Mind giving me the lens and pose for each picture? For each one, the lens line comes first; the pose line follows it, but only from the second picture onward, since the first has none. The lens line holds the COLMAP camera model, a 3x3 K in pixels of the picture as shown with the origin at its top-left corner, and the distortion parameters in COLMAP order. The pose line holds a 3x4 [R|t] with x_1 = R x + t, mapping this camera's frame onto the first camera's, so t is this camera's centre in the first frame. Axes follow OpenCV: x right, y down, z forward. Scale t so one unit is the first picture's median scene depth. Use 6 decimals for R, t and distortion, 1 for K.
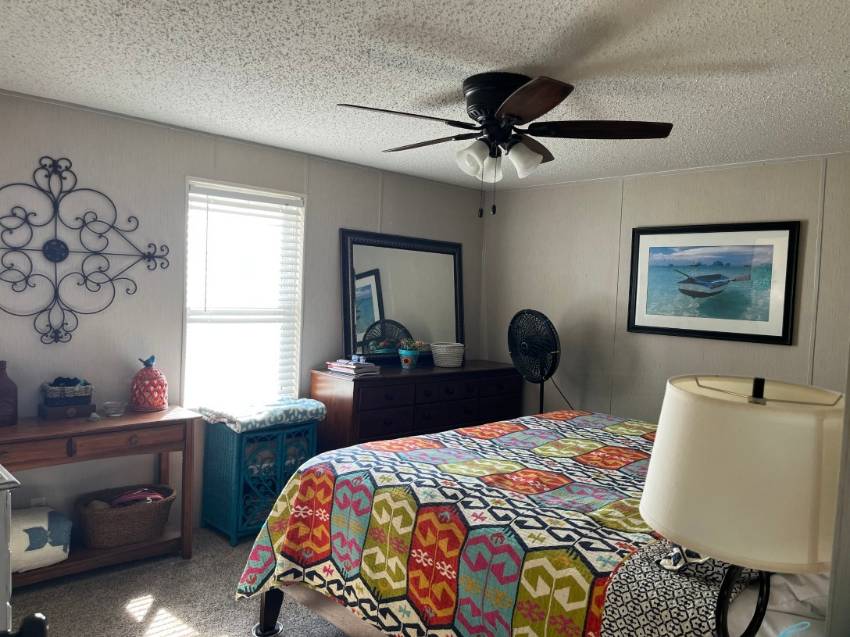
lens RADIAL K [[649.2, 0, 425.7], [0, 649.2, 317.6], [0, 0, 1]] dist [0.061391, -0.089090]
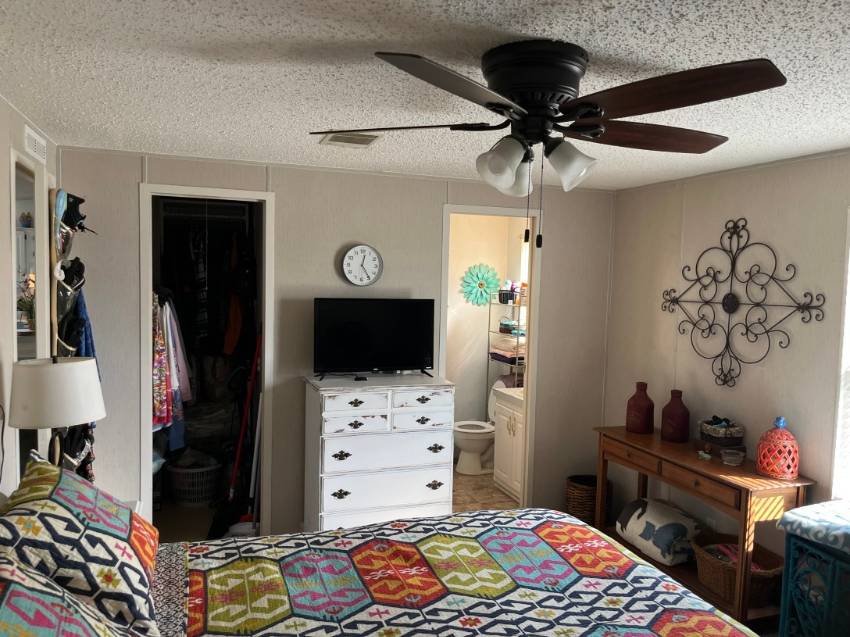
lens RADIAL K [[649.2, 0, 426.7], [0, 649.2, 321.2], [0, 0, 1]] dist [0.061391, -0.089090]
pose [[-0.408511, 0.008670, -0.912712, 0.655439], [-0.084387, 0.995313, 0.047224, -0.080244], [0.908844, 0.096313, -0.405865, 0.982988]]
